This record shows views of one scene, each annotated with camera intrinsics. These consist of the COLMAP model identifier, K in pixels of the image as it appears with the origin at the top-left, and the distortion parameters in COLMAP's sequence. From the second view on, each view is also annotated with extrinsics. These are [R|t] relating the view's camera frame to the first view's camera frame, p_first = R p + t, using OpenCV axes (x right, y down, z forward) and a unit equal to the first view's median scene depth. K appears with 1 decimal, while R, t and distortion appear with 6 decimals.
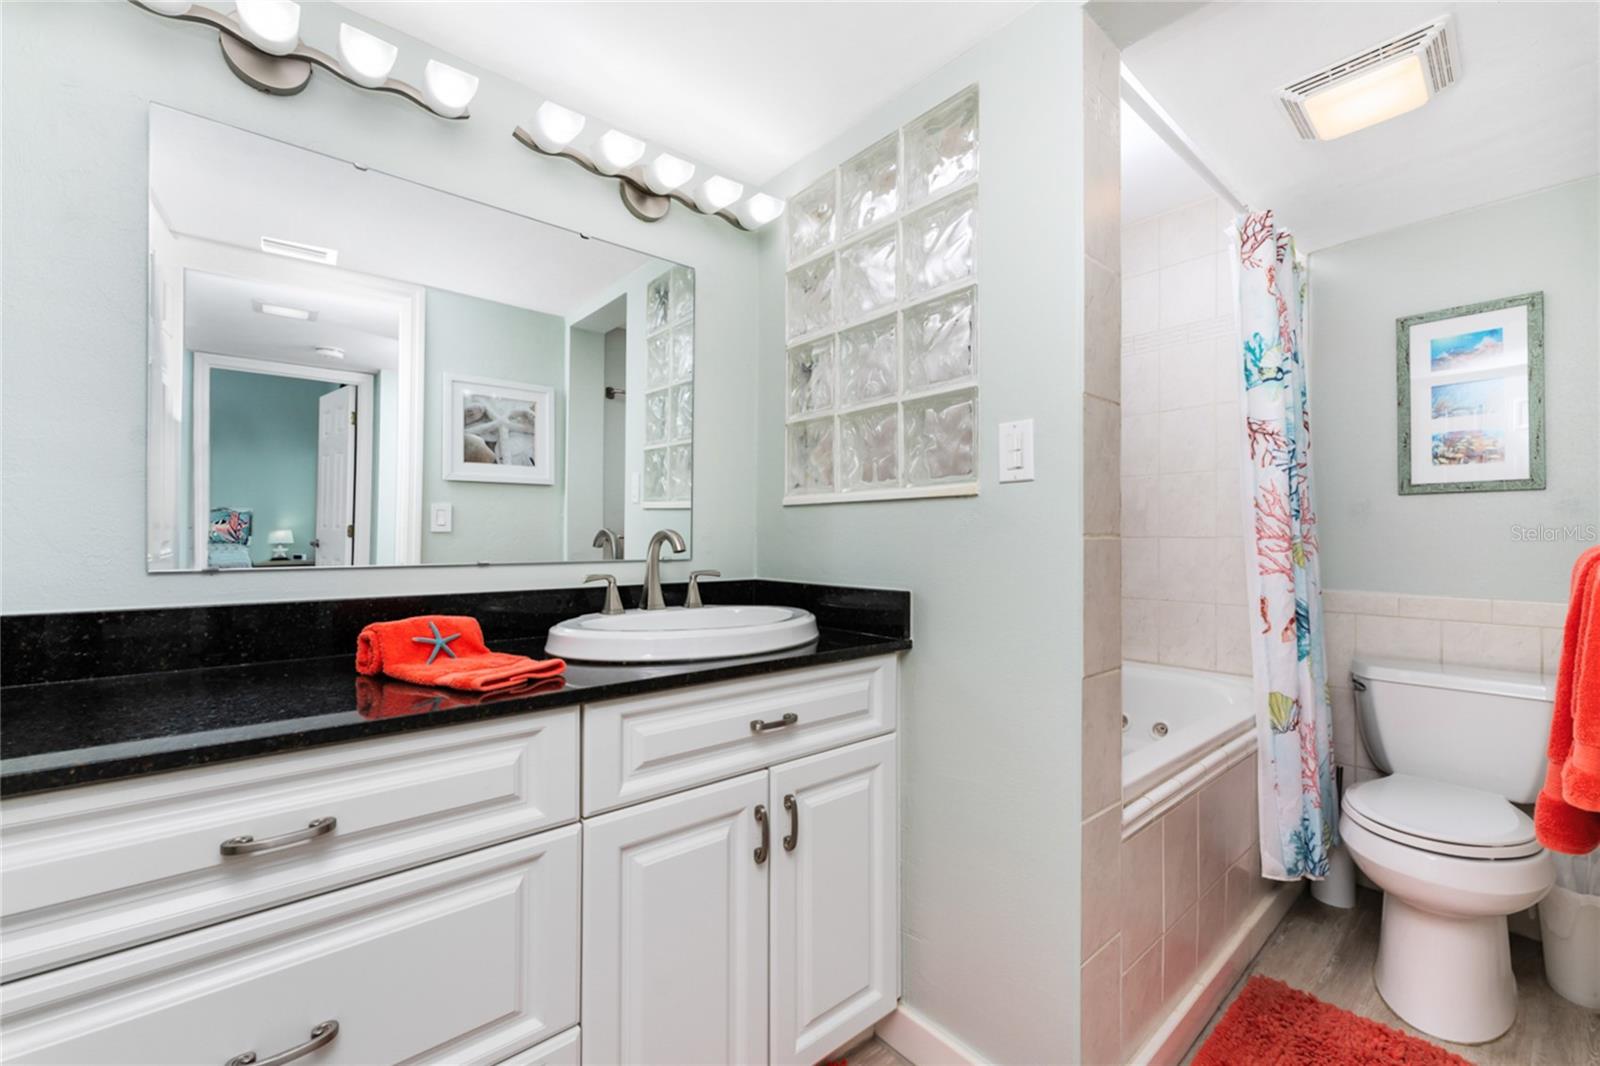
lens RADIAL K [[644.6, 0, 792.8], [0, 644.6, 527.4], [0, 0, 1]] dist [0.002558, 0.000107]
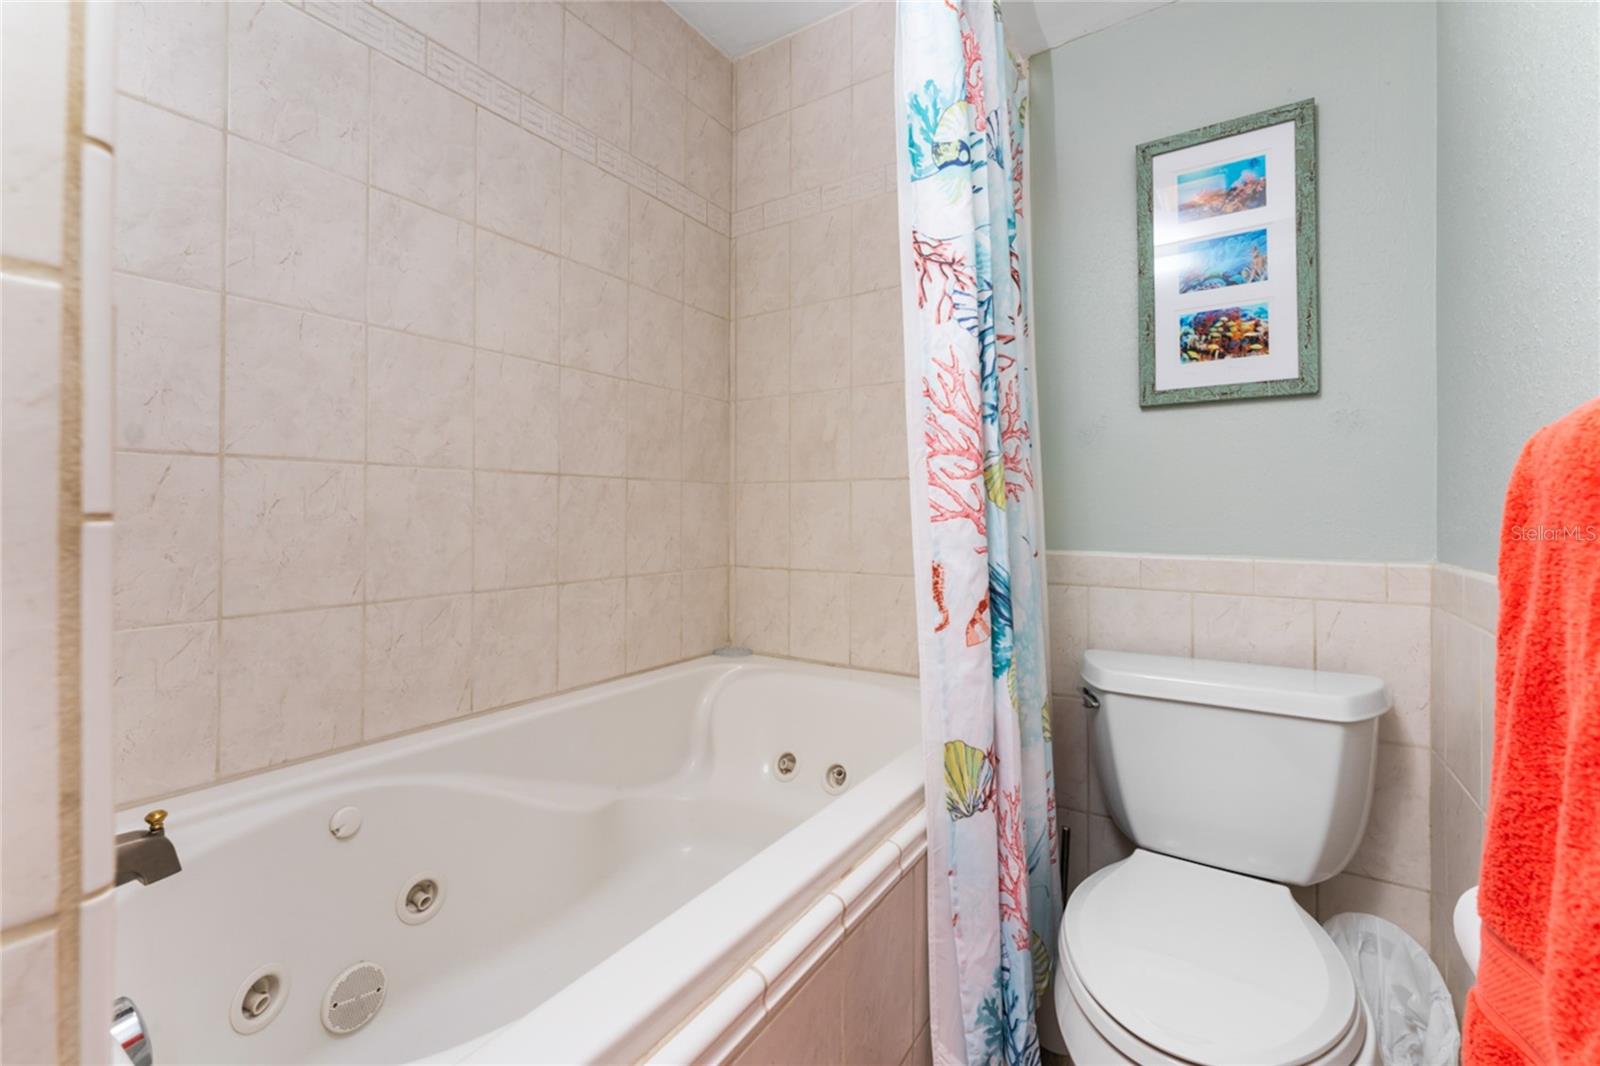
lens RADIAL K [[660.4, 0, 800.2], [0, 660.4, 499.6], [0, 0, 1]] dist [0.001440, 0.000076]
pose [[0.959960, 0.003633, 0.280113, 0.457628], [-0.001343, 0.999964, -0.008367, 0.058672], [-0.280134, 0.007656, 0.959930, 0.495915]]
